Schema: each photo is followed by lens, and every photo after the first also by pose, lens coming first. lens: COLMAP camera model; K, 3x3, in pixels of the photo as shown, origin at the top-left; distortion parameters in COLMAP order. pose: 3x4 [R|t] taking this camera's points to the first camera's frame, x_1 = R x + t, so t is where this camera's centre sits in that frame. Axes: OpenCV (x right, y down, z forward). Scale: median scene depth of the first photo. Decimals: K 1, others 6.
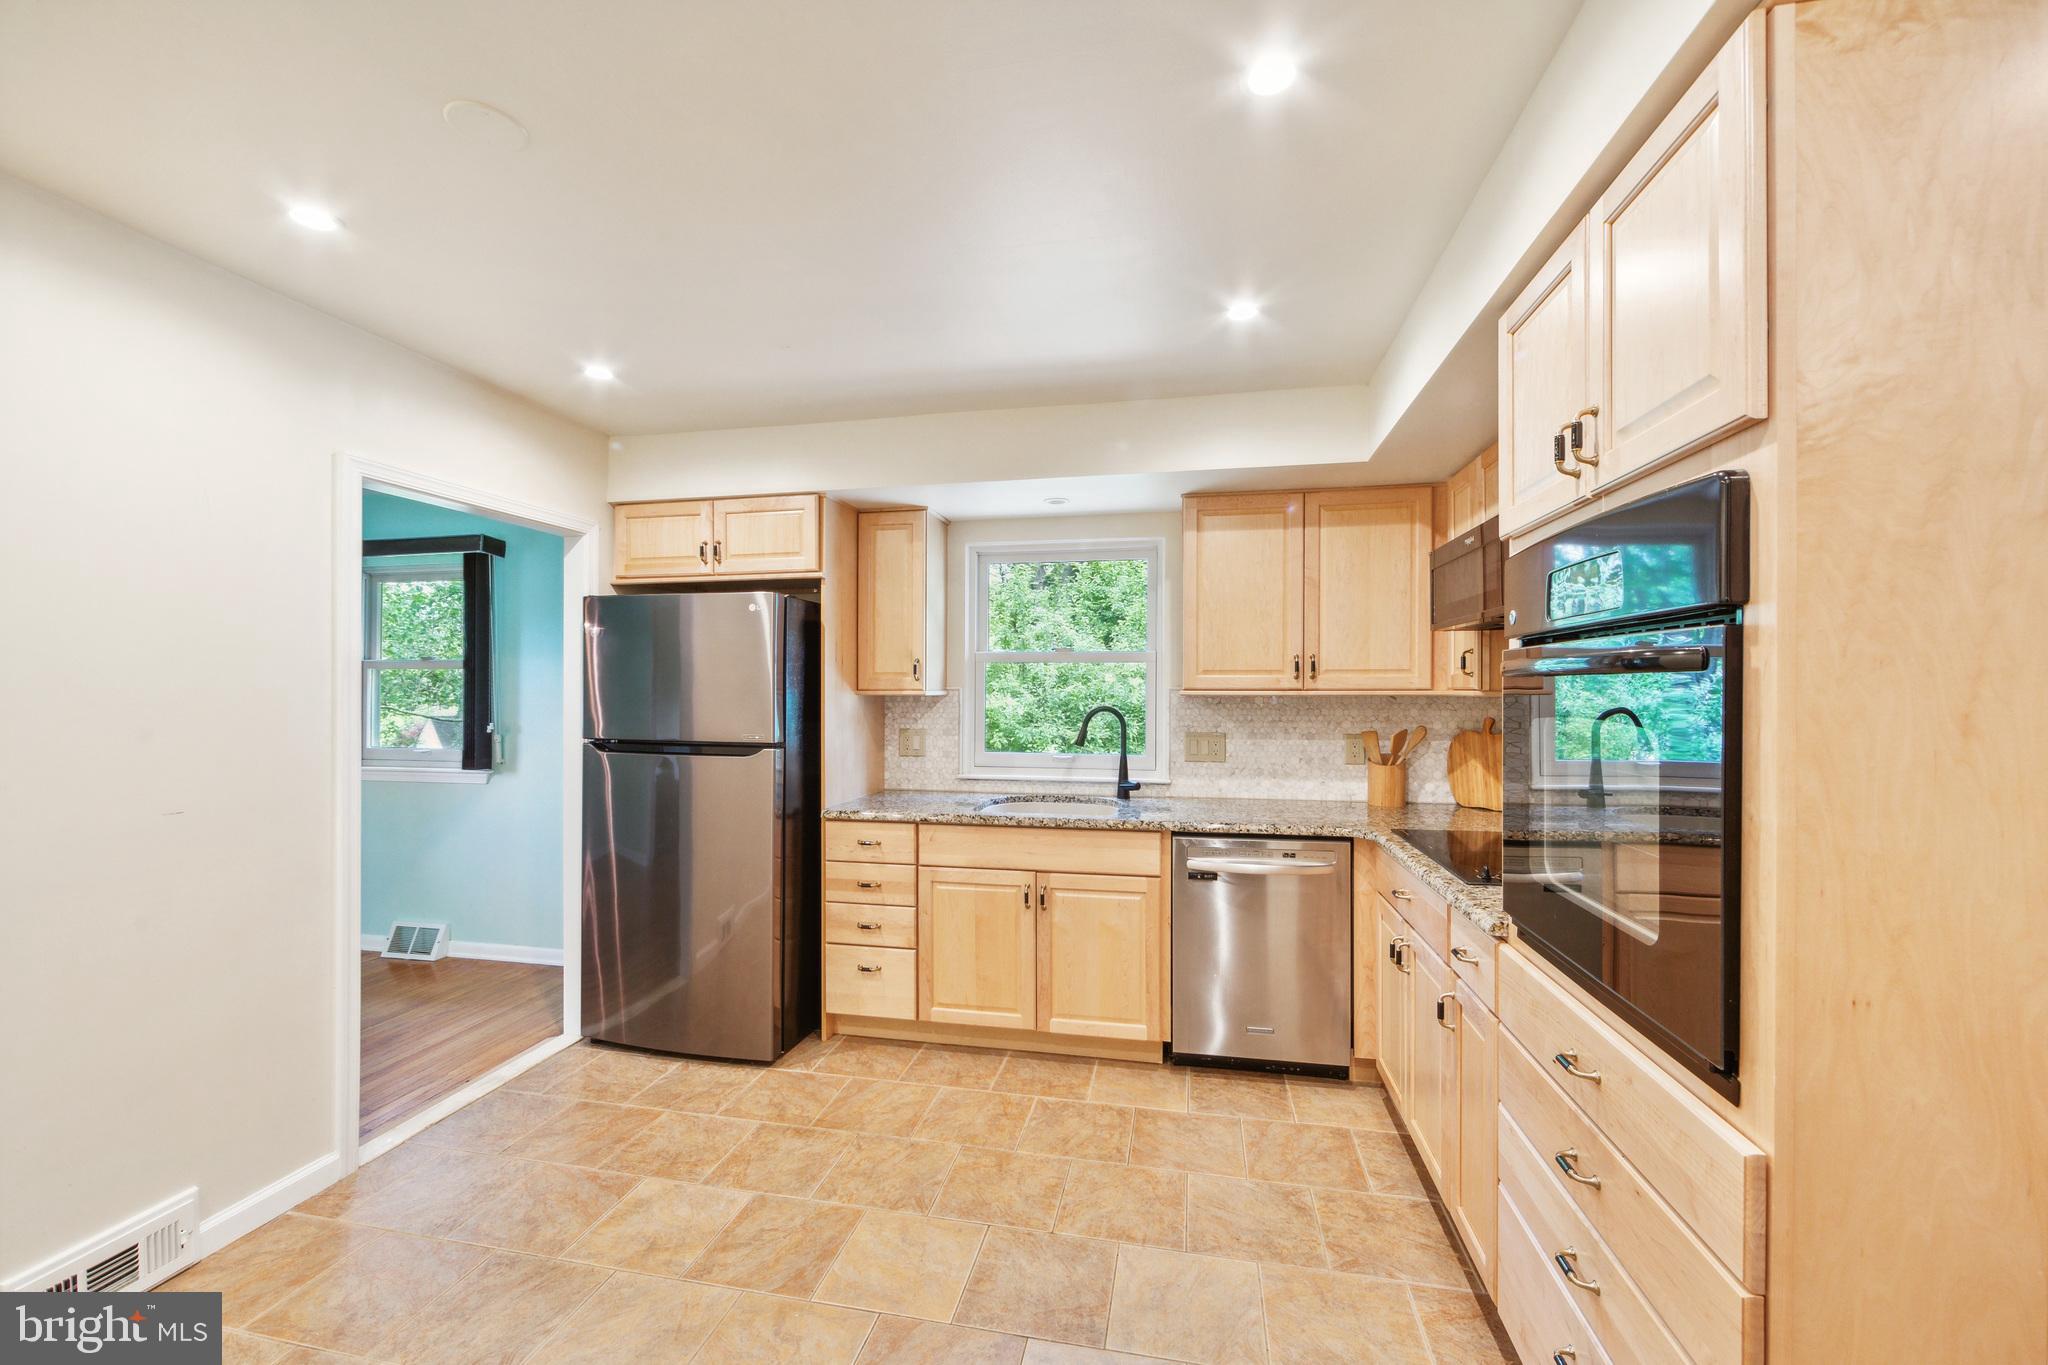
lens RADIAL K [[812.6, 0, 1025.1], [0, 812.6, 685.9], [0, 0, 1]] dist [0.000591, -0.000086]
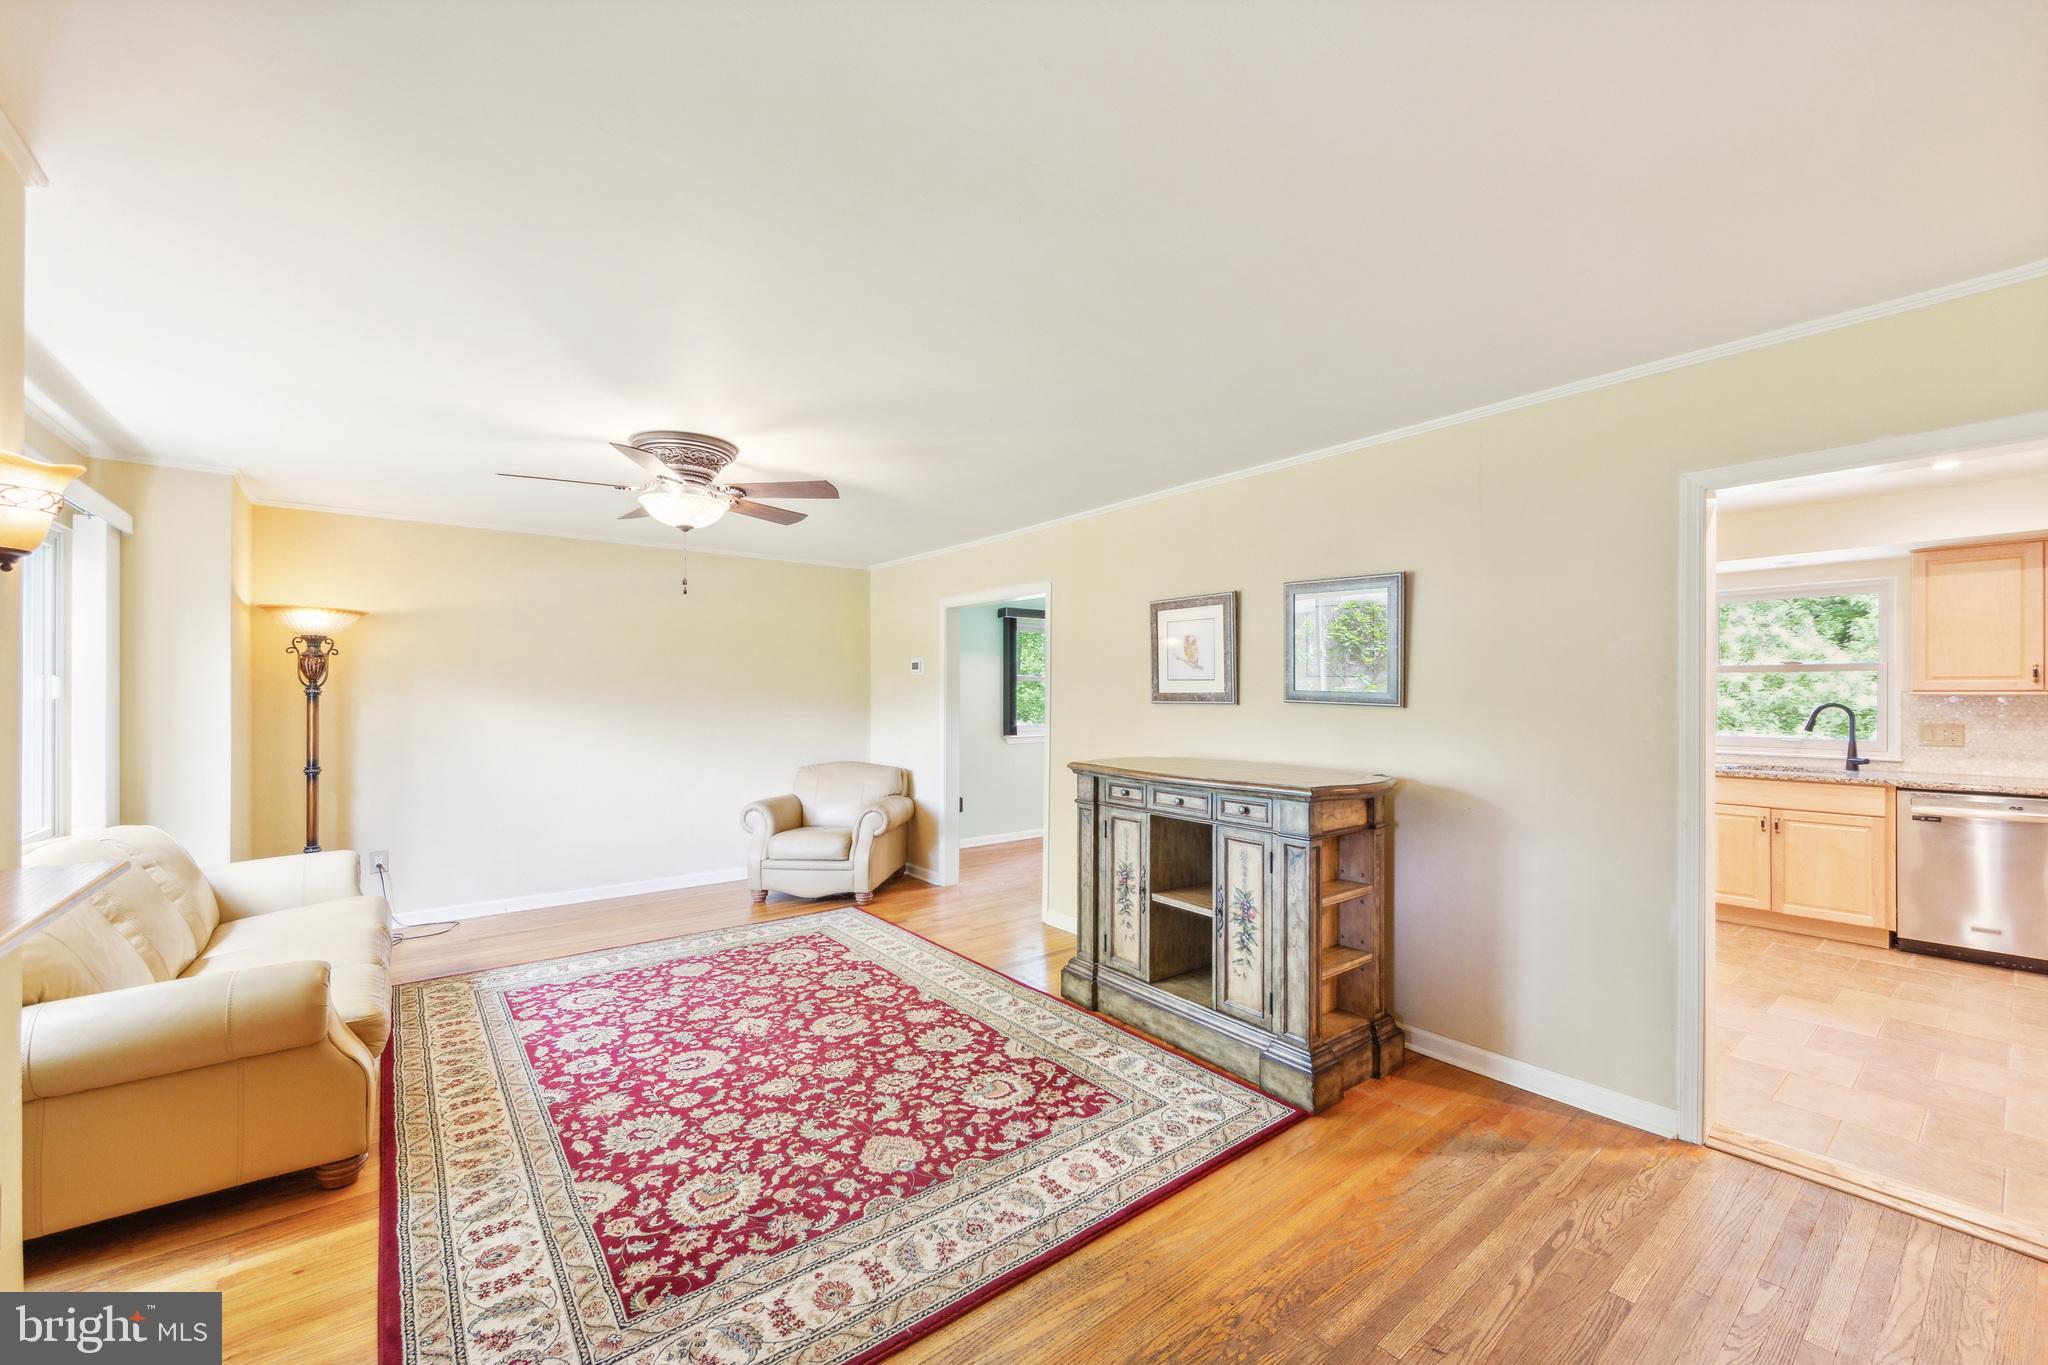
lens RADIAL K [[812.6, 0, 1028.3], [0, 812.6, 689.8], [0, 0, 1]] dist [0.000591, -0.000086]
pose [[0.772865, -0.003004, -0.634564, -0.090263], [0.002540, 0.999995, -0.001640, 0.001215], [0.634566, -0.000345, 0.772869, -1.026411]]
